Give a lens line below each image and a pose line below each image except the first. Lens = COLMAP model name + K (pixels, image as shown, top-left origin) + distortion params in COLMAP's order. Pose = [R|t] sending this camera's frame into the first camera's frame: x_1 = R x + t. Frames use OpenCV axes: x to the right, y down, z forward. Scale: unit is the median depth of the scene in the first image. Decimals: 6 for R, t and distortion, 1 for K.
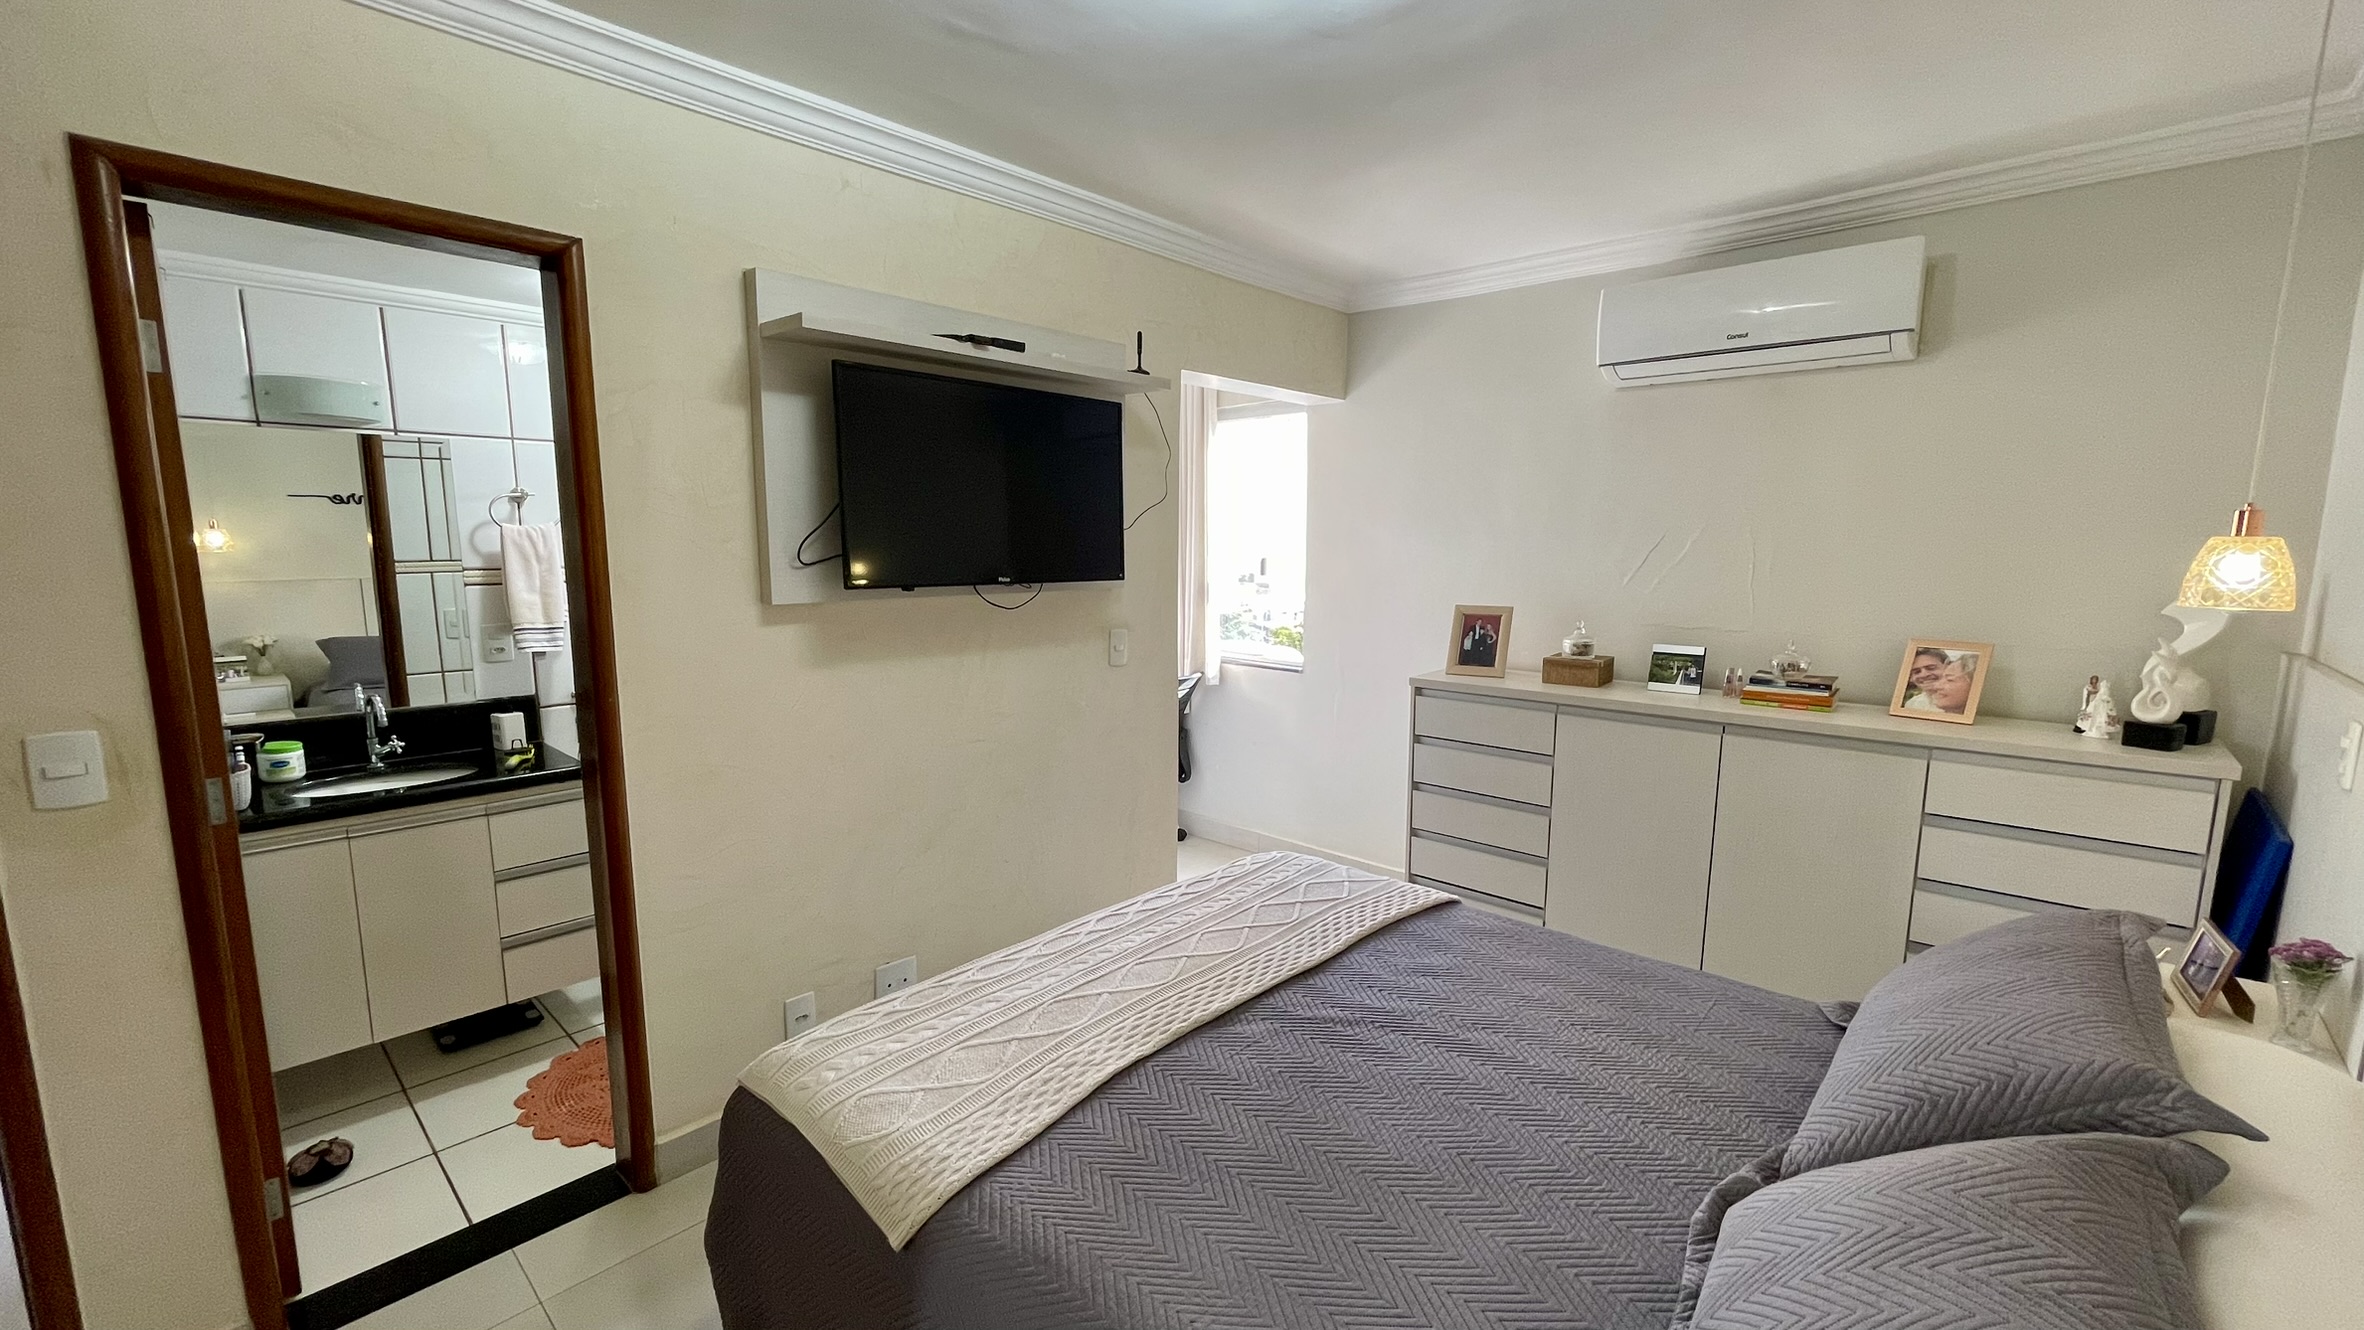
lens RADIAL K [[954.5, 0, 1174.9], [0, 954.5, 672.9], [0, 0, 1]] dist [-0.003229, 0.000233]
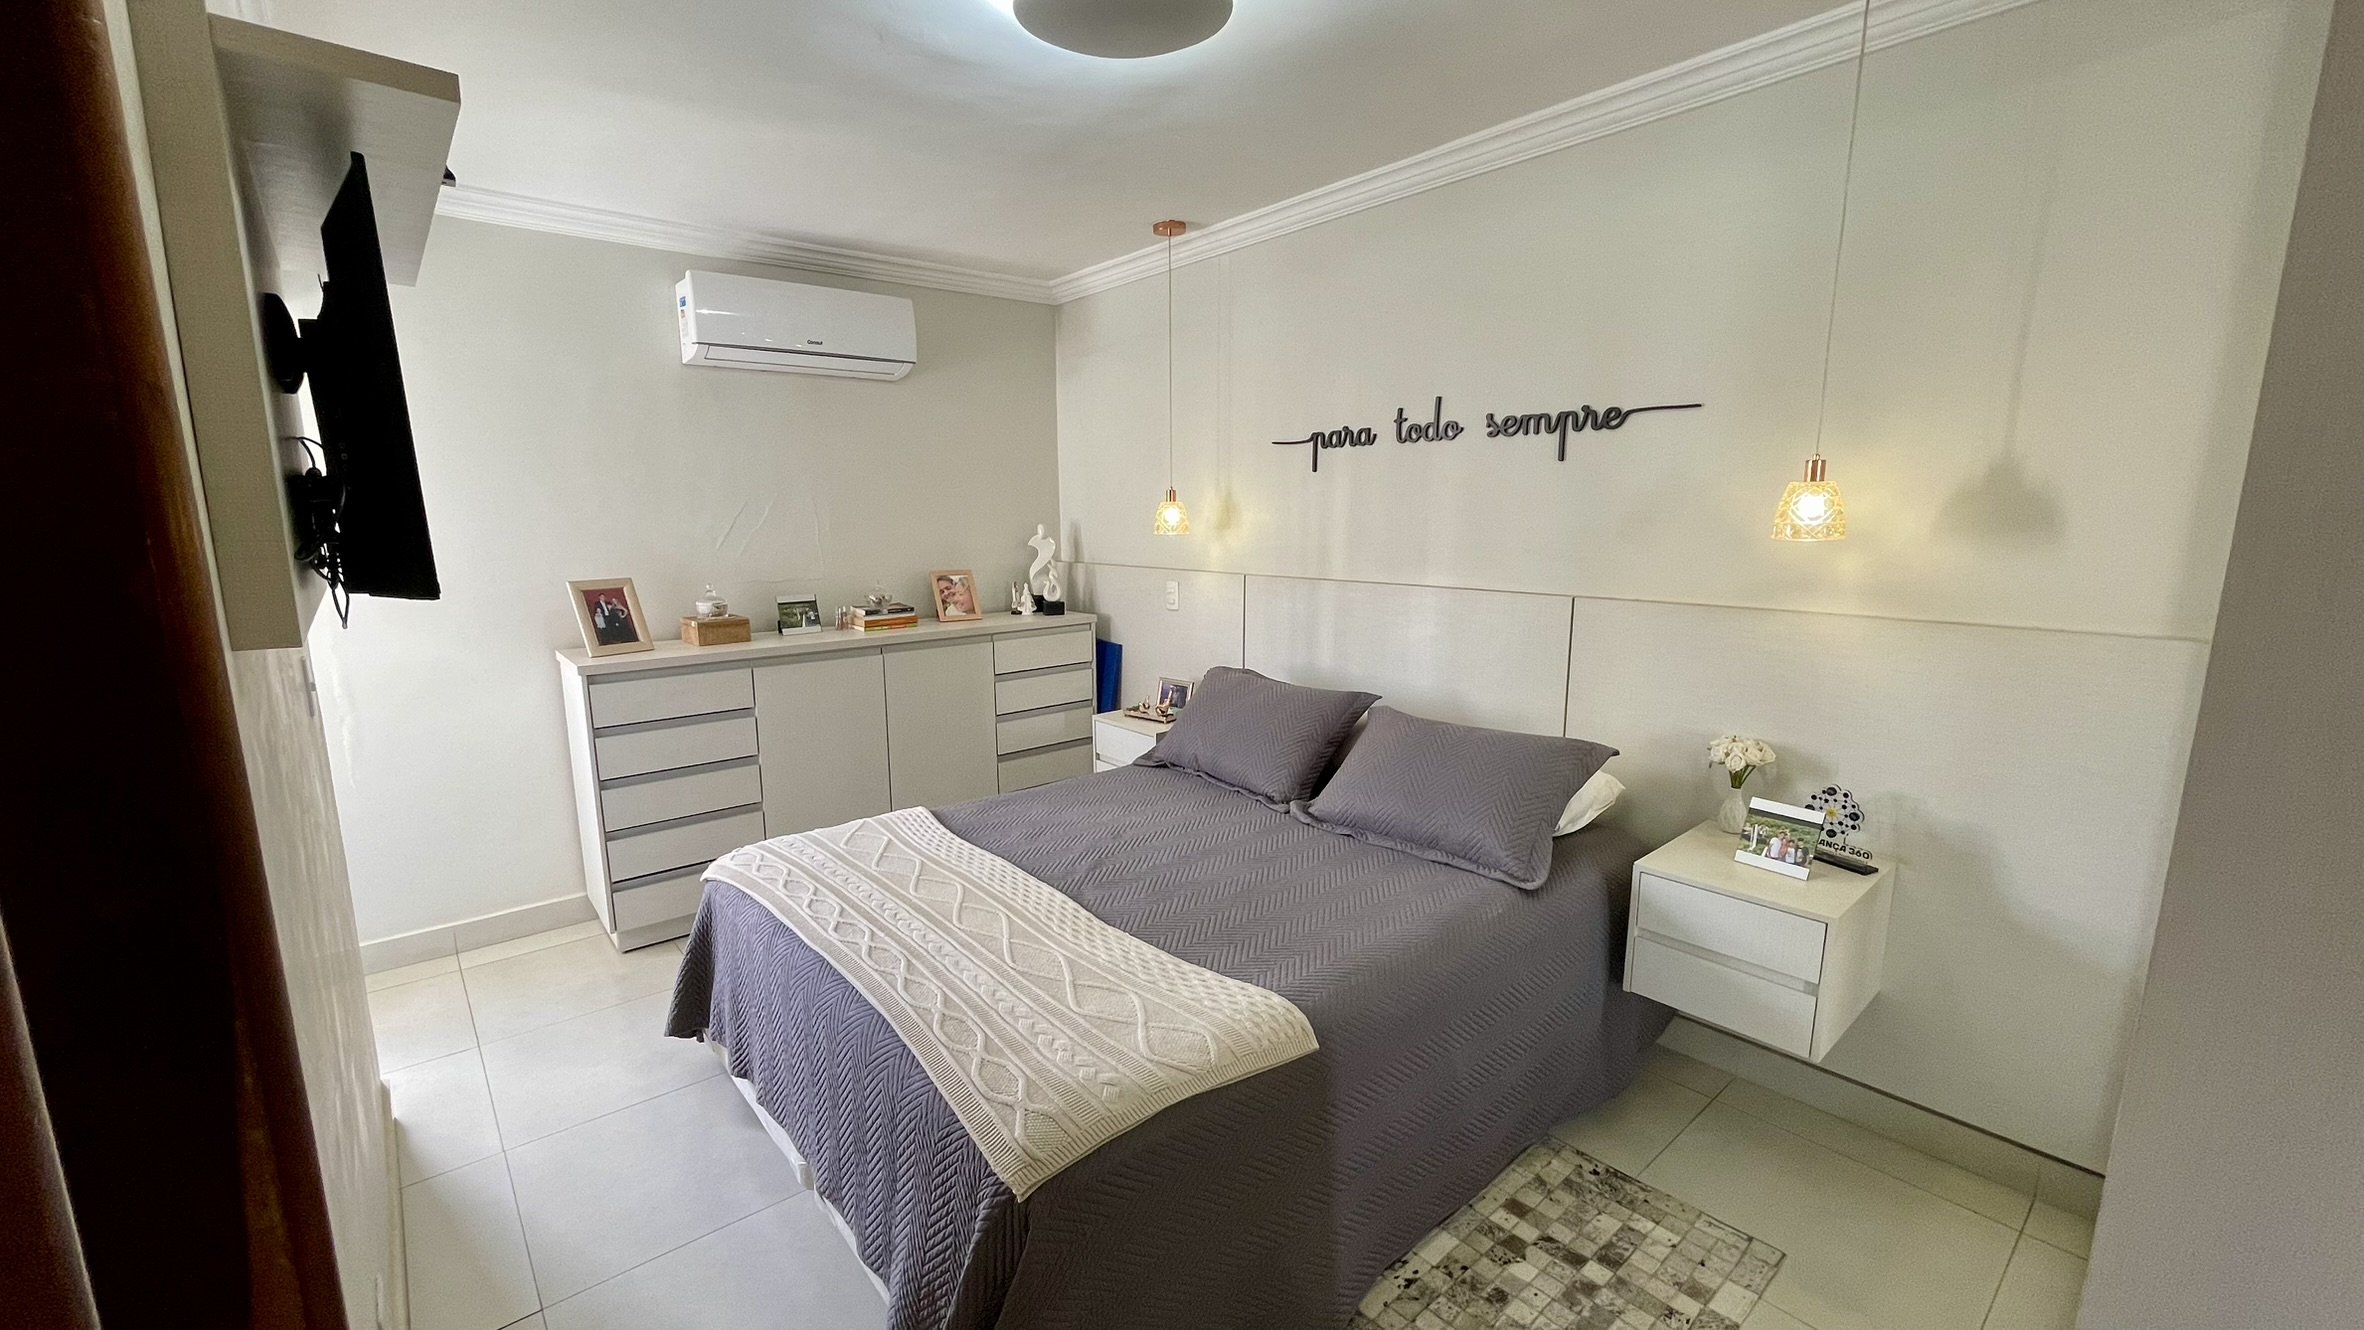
lens RADIAL K [[954.5, 0, 1181.0], [0, 954.5, 669.6], [0, 0, 1]] dist [-0.003229, 0.000233]
pose [[0.121382, -0.173897, 0.977254, -0.603580], [0.144421, 0.977152, 0.155941, -0.054790], [-0.982043, 0.122207, 0.143723, 0.369015]]
